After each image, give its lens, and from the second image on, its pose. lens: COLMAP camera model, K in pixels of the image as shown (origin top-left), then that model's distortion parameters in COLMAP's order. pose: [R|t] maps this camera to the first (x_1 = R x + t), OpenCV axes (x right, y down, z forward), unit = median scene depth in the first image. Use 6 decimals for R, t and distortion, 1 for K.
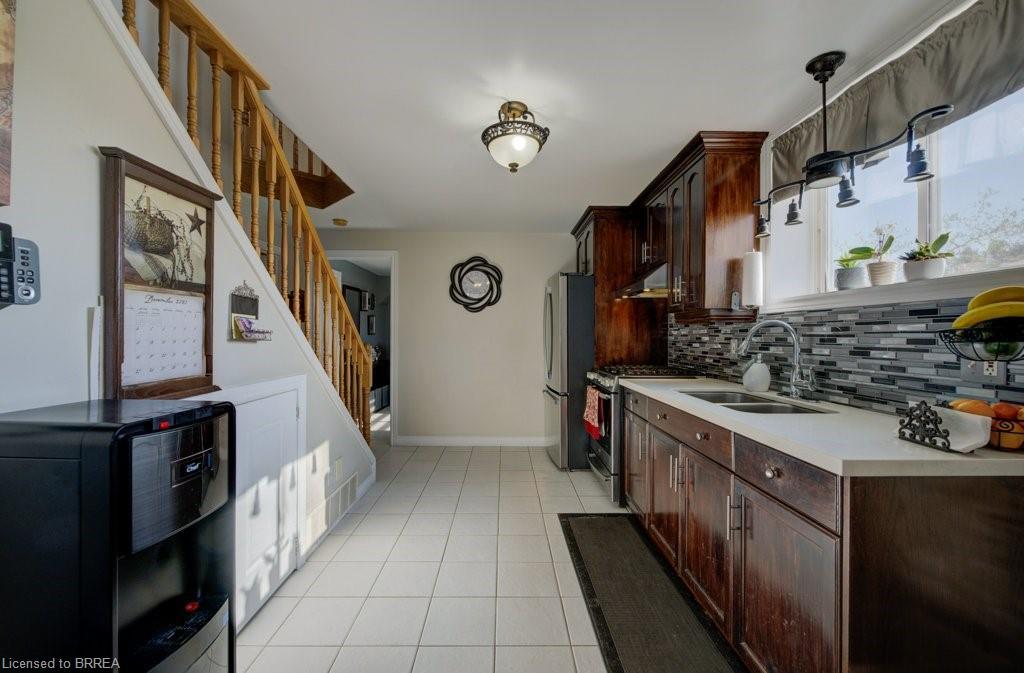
lens RADIAL K [[411.0, 0, 508.1], [0, 411.0, 334.2], [0, 0, 1]] dist [-0.001278, 0.000090]
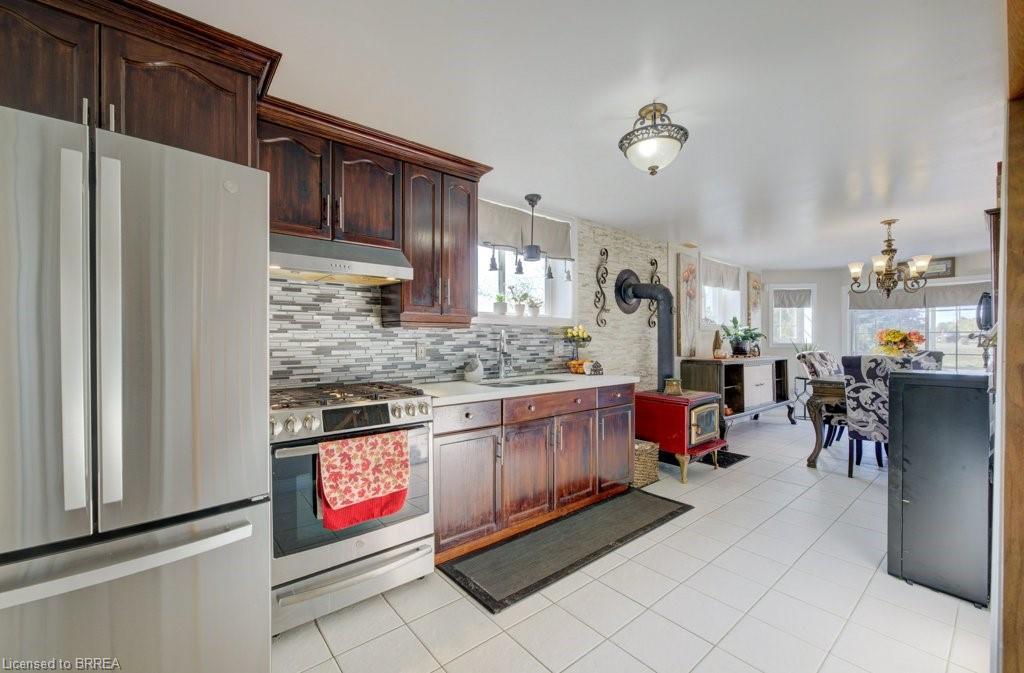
lens RADIAL K [[415.9, 0, 508.6], [0, 415.9, 341.0], [0, 0, 1]] dist [-0.000428, -0.000014]
pose [[-0.630645, -0.004796, 0.776057, -0.507249], [-0.002489, 0.999988, 0.004157, 0.001049], [-0.776067, 0.000689, -0.630650, 1.763879]]
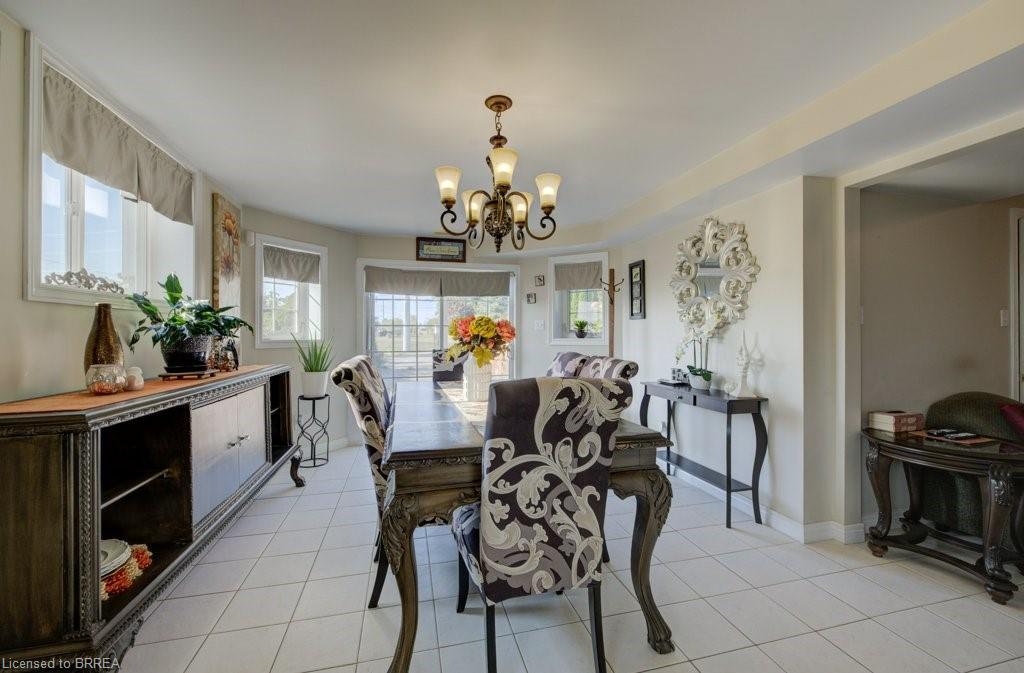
lens RADIAL K [[411.0, 0, 508.1], [0, 411.0, 334.2], [0, 0, 1]] dist [-0.001278, 0.000090]
pose [[-0.972325, -0.004233, -0.233595, 0.039218], [-0.003617, 0.999989, -0.003066, 0.001110], [0.233605, -0.002136, -0.972329, 0.237460]]
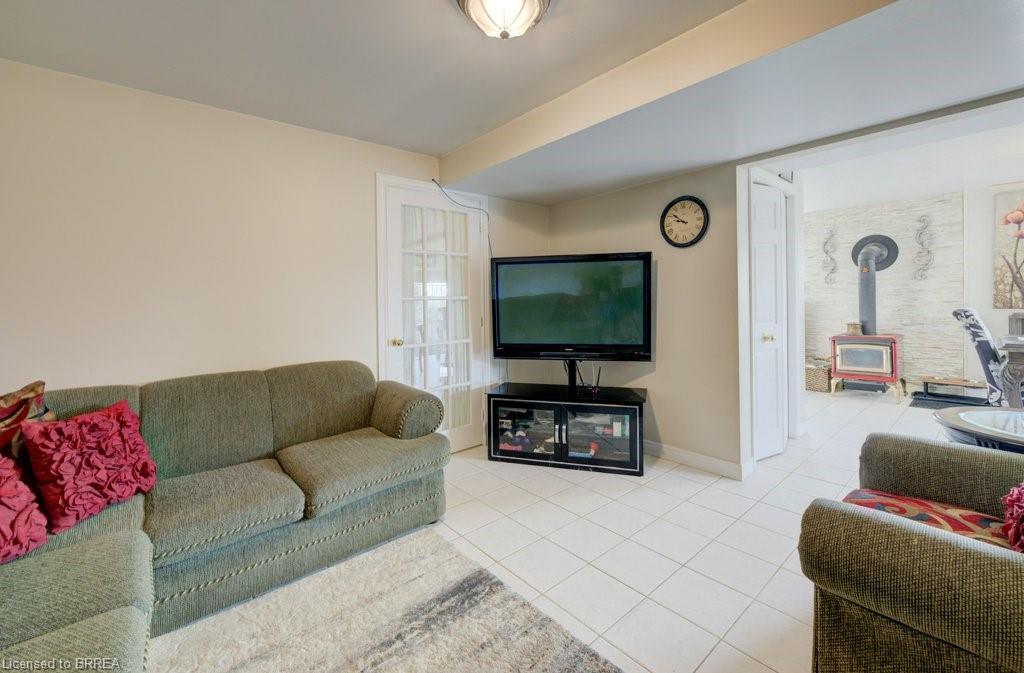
lens RADIAL K [[430.4, 0, 516.8], [0, 430.4, 305.5], [0, 0, 1]] dist [0.000960, 0.000495]
pose [[0.758401, -0.027786, 0.651196, -2.502152], [0.023306, 0.999608, 0.015510, -0.010899], [-0.651371, 0.003414, 0.758751, -0.433540]]
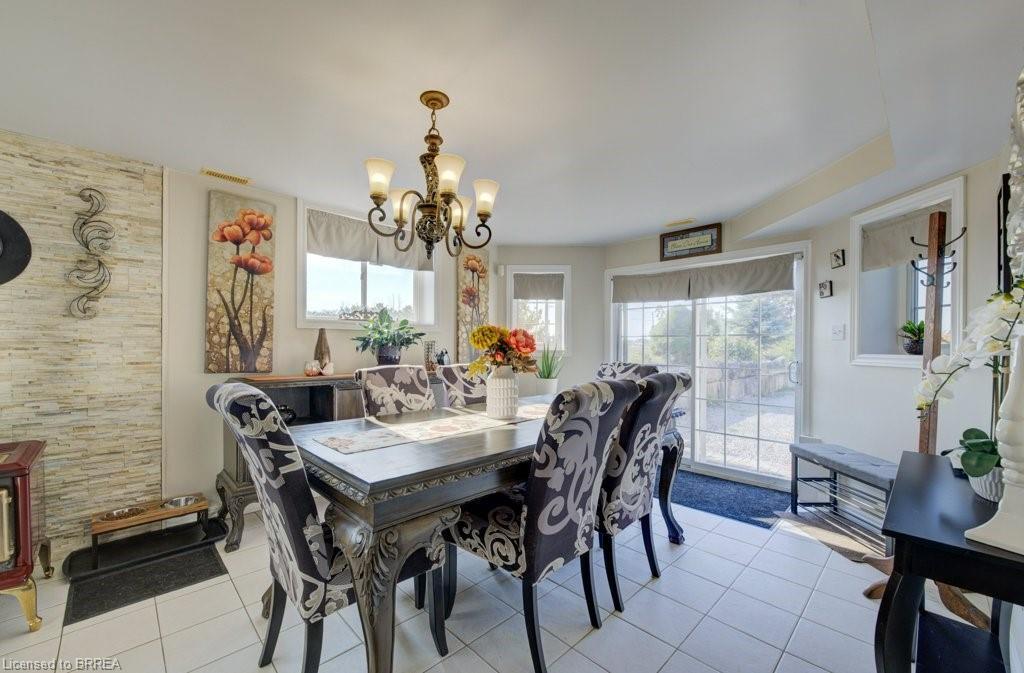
lens RADIAL K [[406.6, 0, 508.4], [0, 406.6, 348.1], [0, 0, 1]] dist [-0.009944, 0.000196]
pose [[-0.686436, -0.012984, 0.727075, -0.870566], [-0.008645, 0.999916, 0.009695, -0.004677], [-0.727139, 0.000370, -0.686490, -0.178818]]
